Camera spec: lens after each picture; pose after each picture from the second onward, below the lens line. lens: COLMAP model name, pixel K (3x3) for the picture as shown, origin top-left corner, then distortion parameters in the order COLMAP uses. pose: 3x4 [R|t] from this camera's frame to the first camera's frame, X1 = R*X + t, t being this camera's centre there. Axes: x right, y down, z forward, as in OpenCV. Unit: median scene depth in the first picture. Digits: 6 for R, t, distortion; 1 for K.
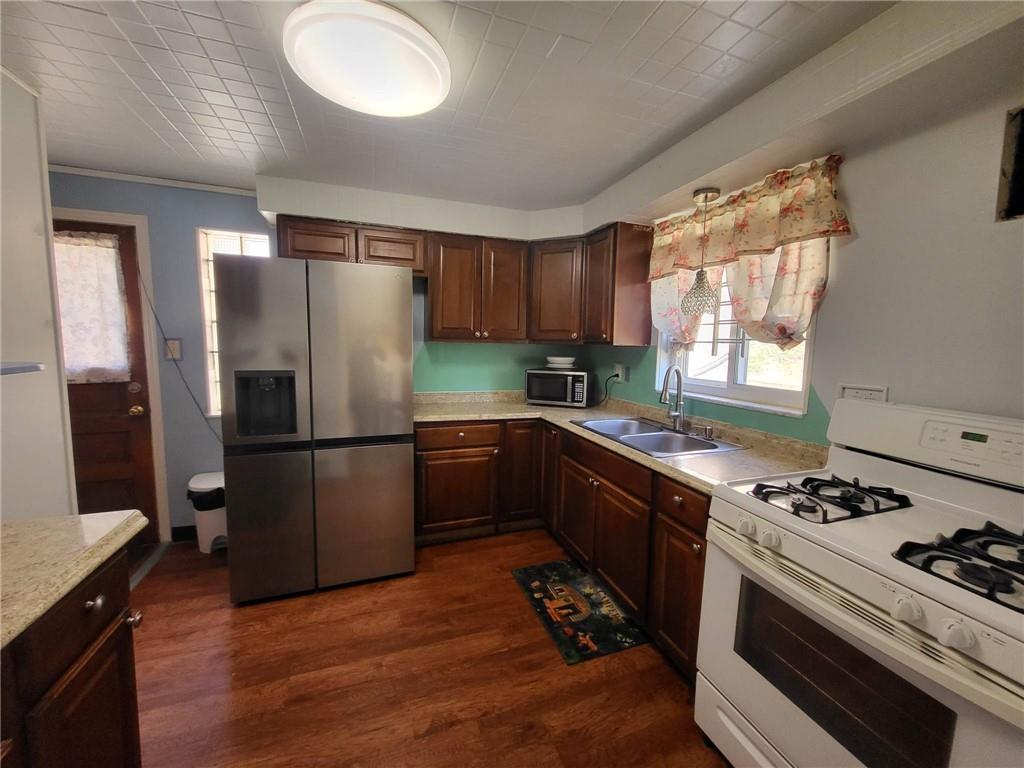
lens RADIAL K [[400.3, 0, 514.2], [0, 400.3, 383.8], [0, 0, 1]] dist [0.004362, -0.001128]
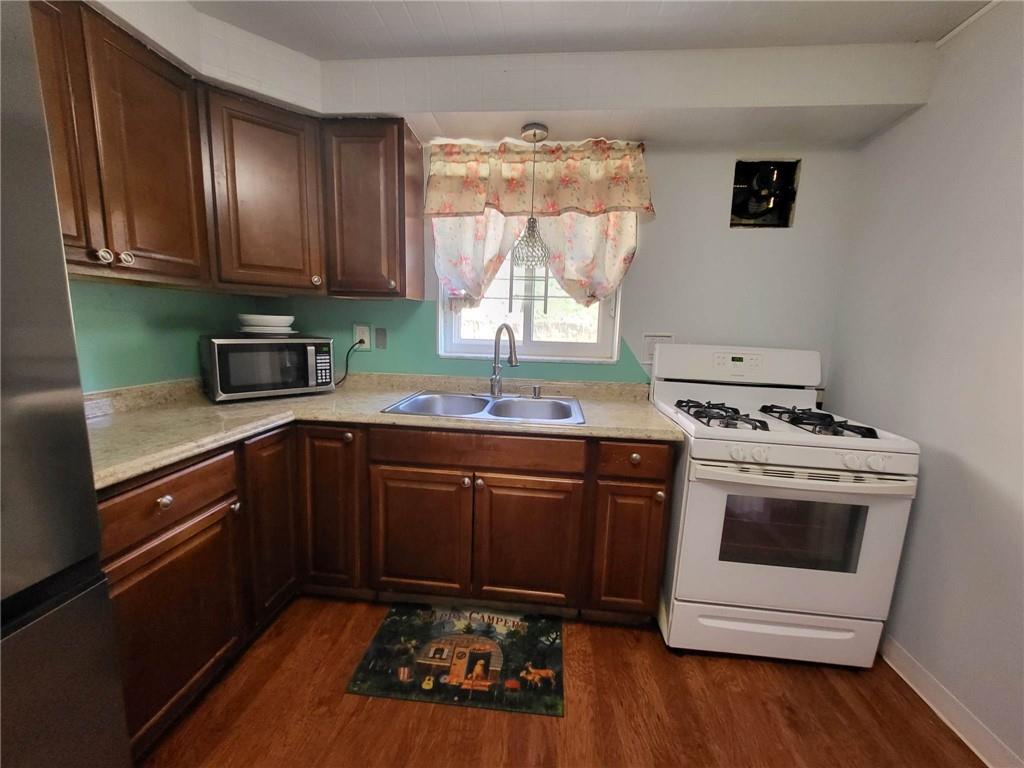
lens RADIAL K [[400.3, 0, 516.8], [0, 400.3, 382.8], [0, 0, 1]] dist [0.004362, -0.001128]
pose [[0.420363, -0.140452, 0.896420, -0.411443], [0.070591, 0.990015, 0.122014, -0.021138], [-0.904606, 0.011989, 0.426080, 0.619057]]
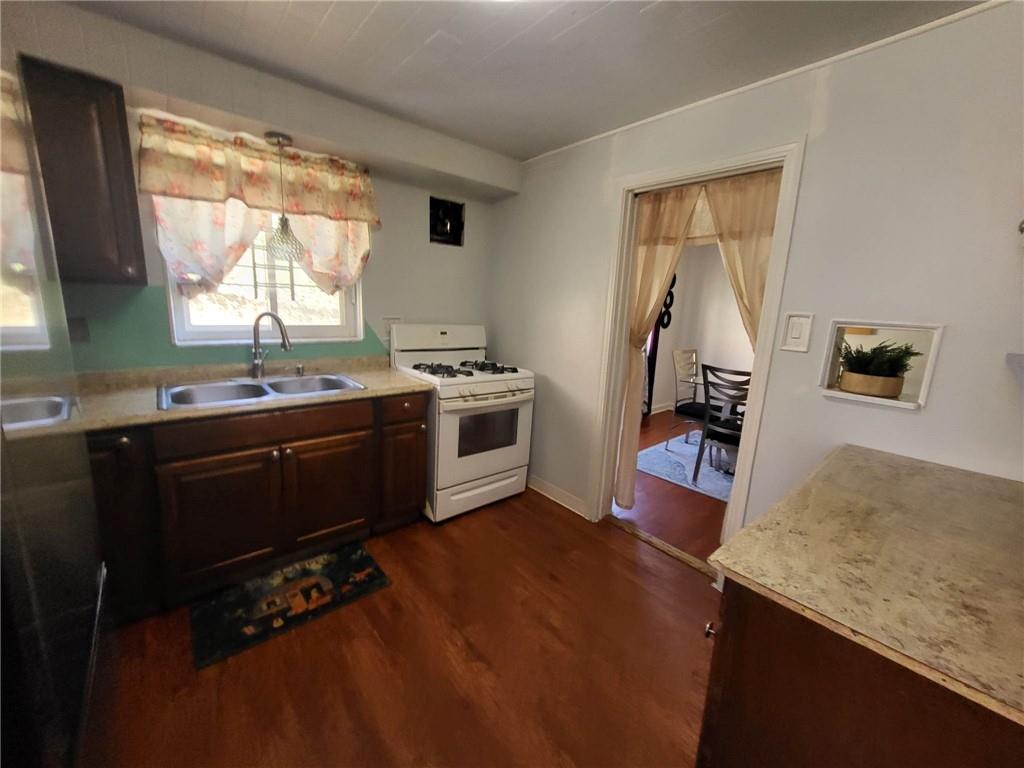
lens RADIAL K [[400.3, 0, 510.8], [0, 400.3, 378.5], [0, 0, 1]] dist [0.004362, -0.001128]
pose [[-0.355224, -0.208239, 0.911291, -0.739294], [0.046286, 0.969757, 0.239642, -0.095463], [-0.933634, 0.127307, -0.334843, 0.820223]]
